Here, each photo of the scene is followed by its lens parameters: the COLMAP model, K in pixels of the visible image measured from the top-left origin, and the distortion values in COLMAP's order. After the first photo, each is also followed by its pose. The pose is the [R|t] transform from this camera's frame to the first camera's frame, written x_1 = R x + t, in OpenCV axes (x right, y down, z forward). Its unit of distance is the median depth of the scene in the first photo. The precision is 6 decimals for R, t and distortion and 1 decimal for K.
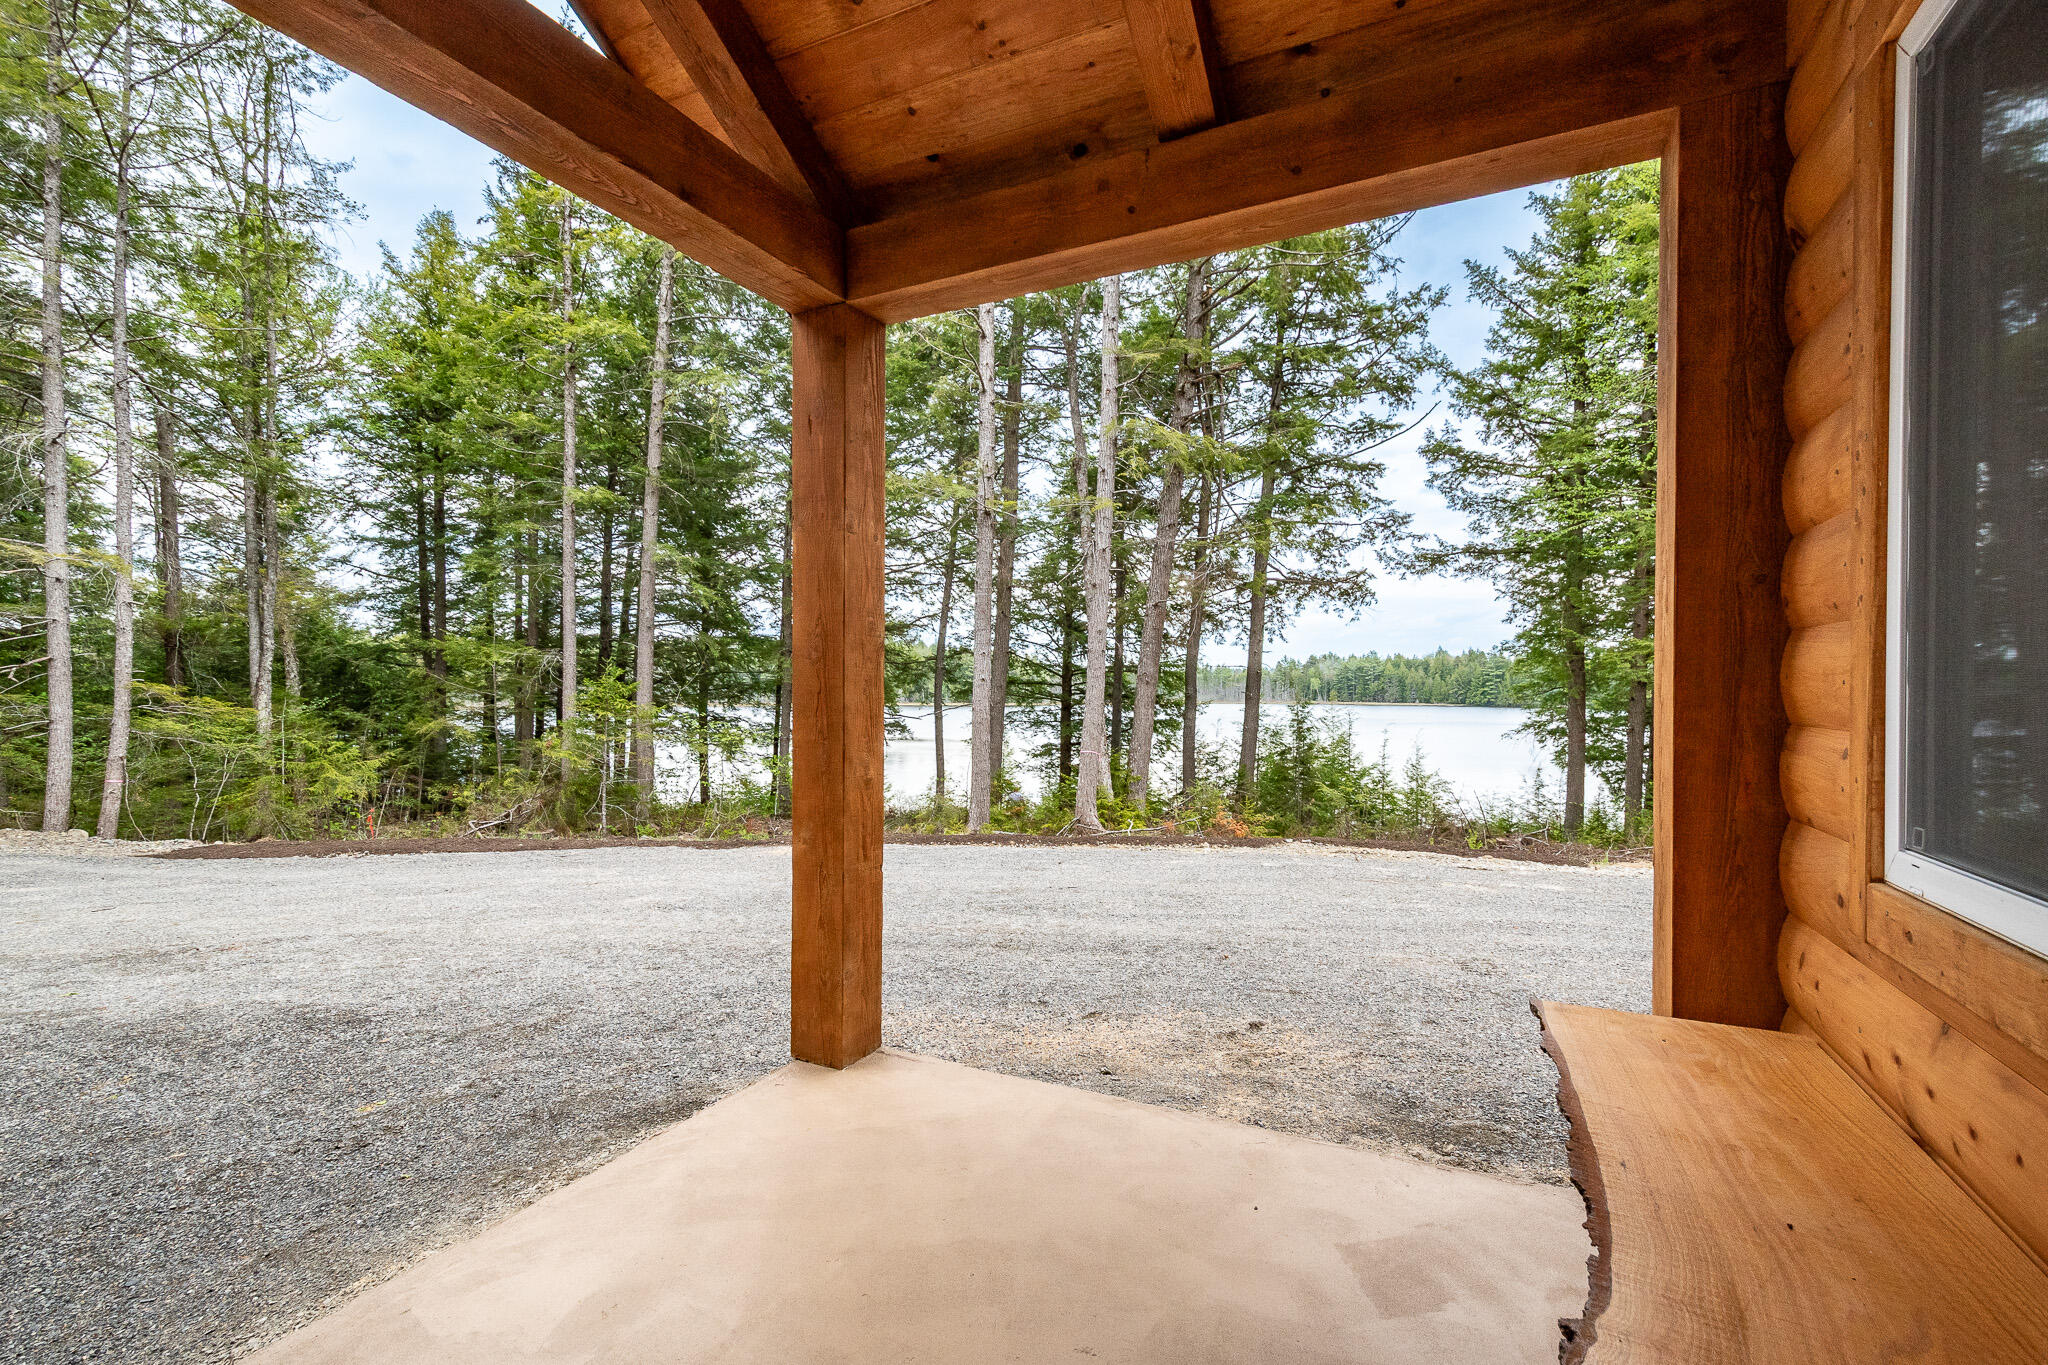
lens RADIAL K [[921.4, 0, 1028.9], [0, 921.4, 691.1], [0, 0, 1]] dist [0.025235, -0.011623]
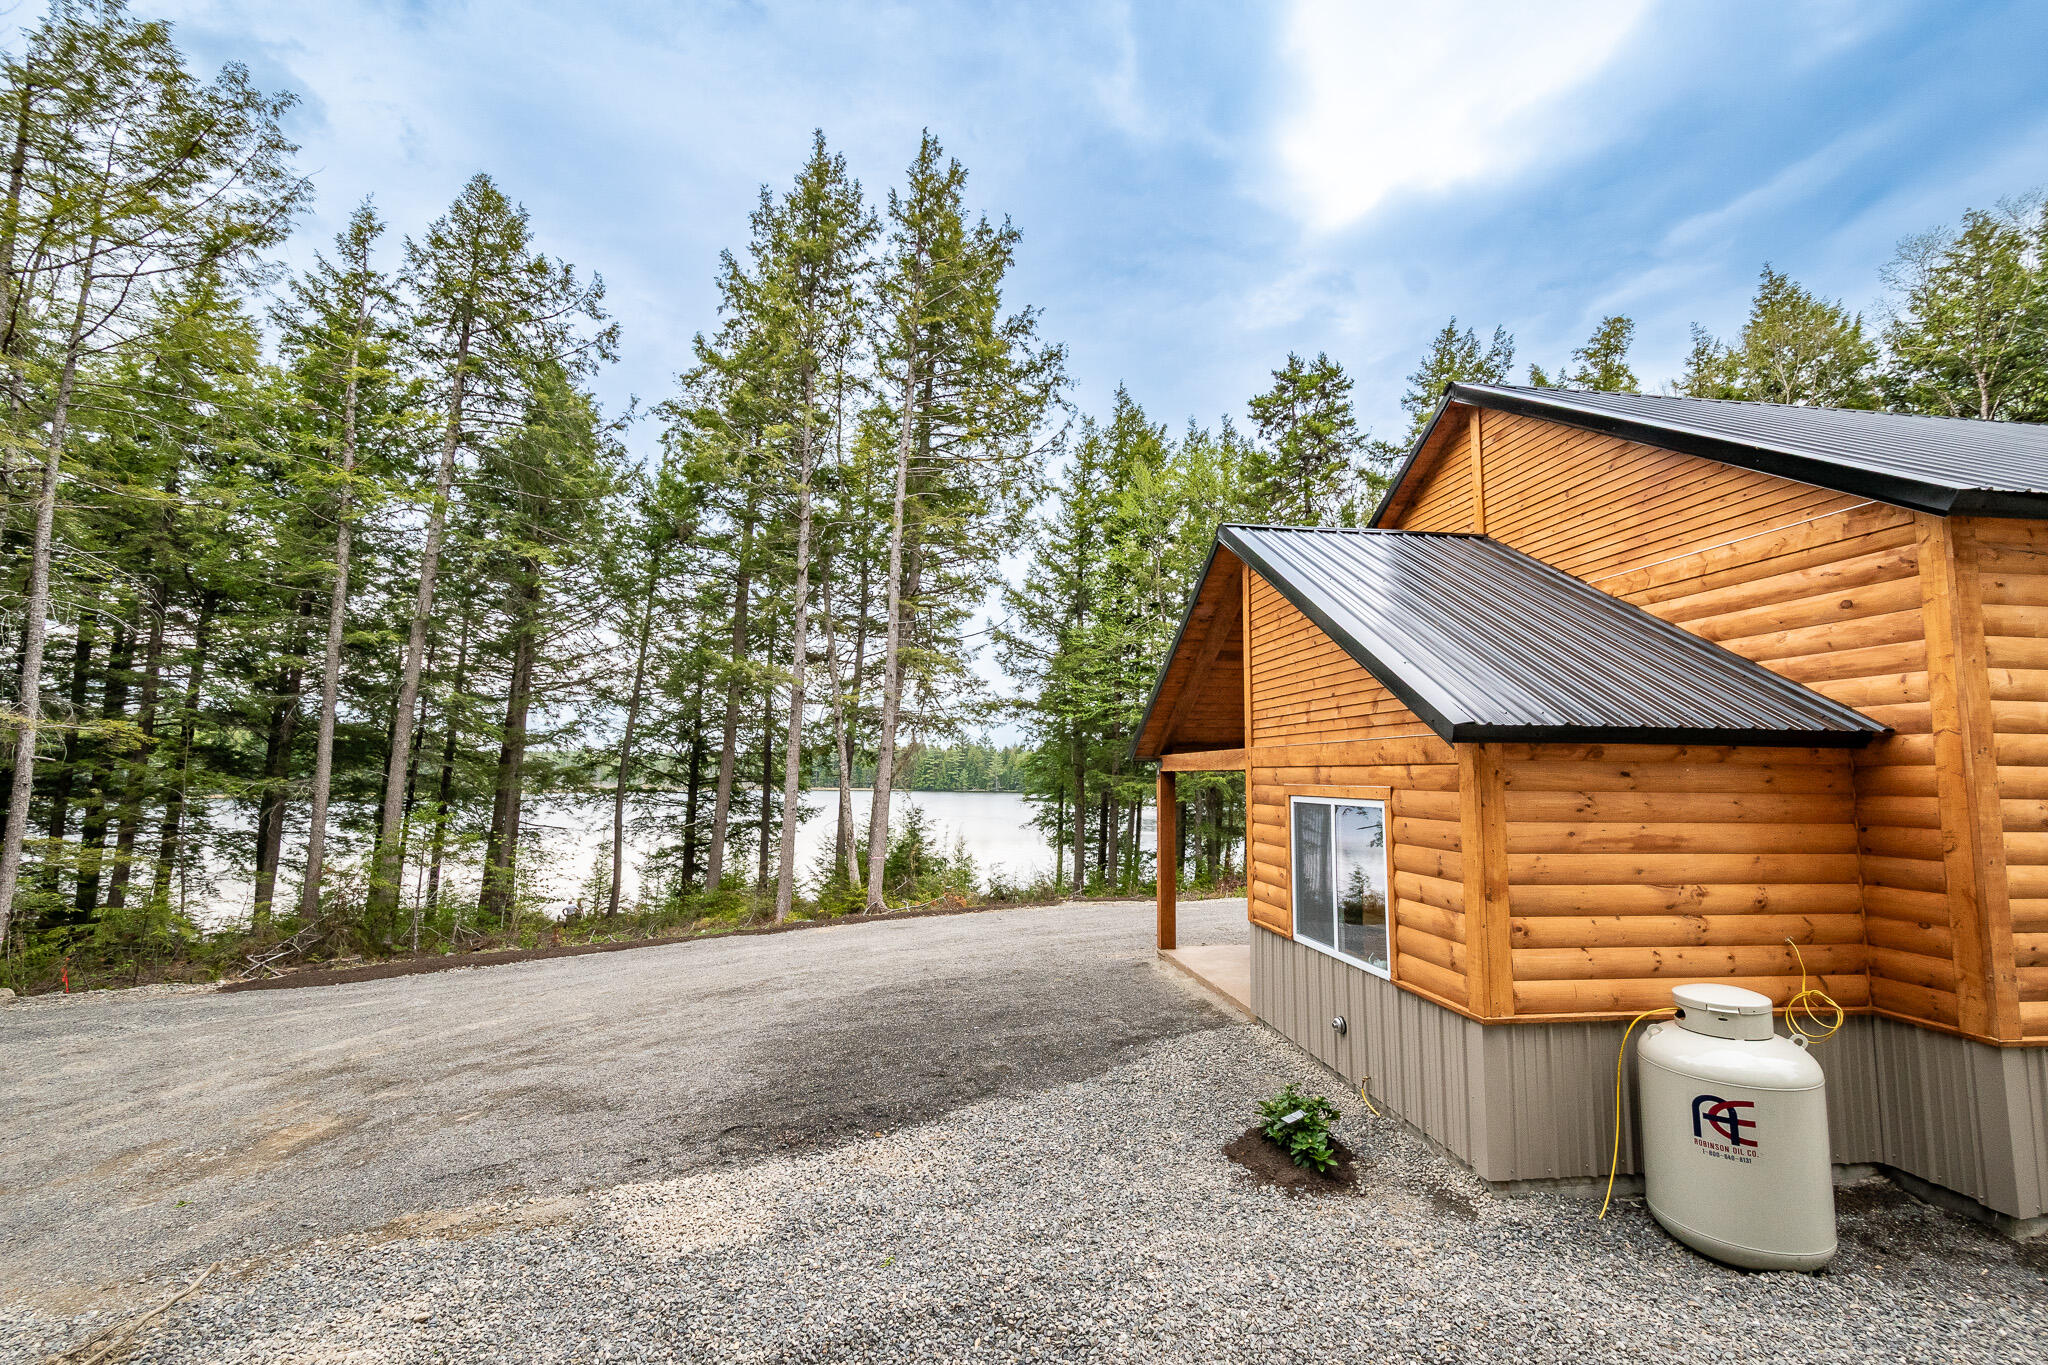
lens RADIAL K [[892.9, 0, 1033.3], [0, 892.9, 689.7], [0, 0, 1]] dist [0.040217, -0.000022]
pose [[0.830889, 0.056020, 0.553611, -0.293978], [-0.004171, 0.995518, -0.094476, -0.038030], [-0.556423, 0.076190, 0.827399, -0.204270]]
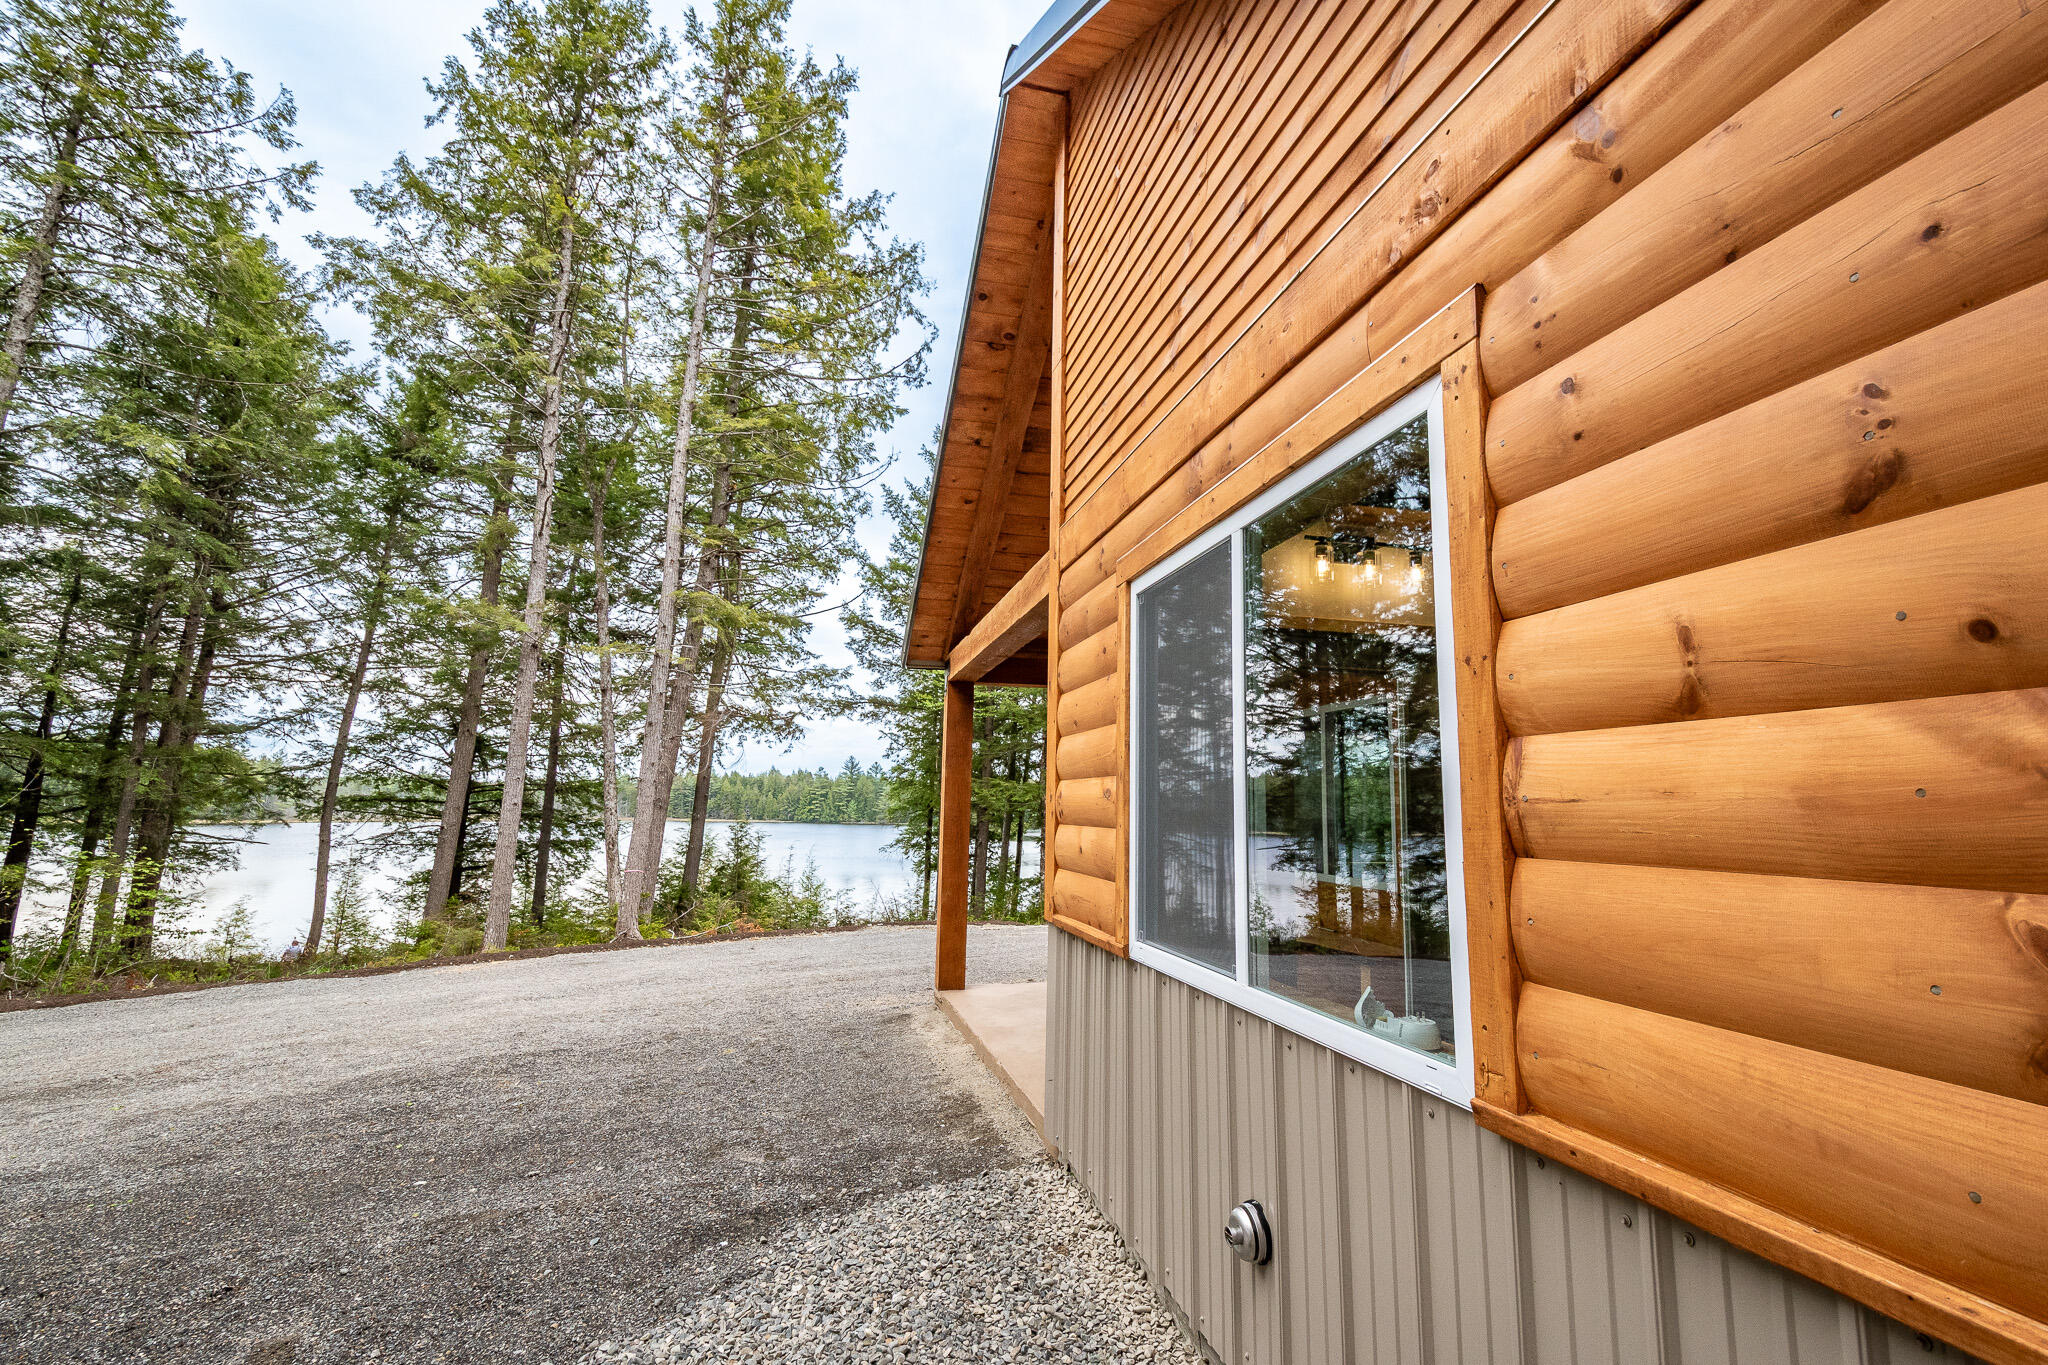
lens RADIAL K [[921.4, 0, 1028.9], [0, 921.4, 691.1], [0, 0, 1]] dist [0.025235, -0.011623]
pose [[0.768945, 0.090523, 0.632873, -0.156480], [-0.011091, 0.991665, -0.128367, -0.006240], [-0.639218, 0.091688, 0.763540, -0.096519]]
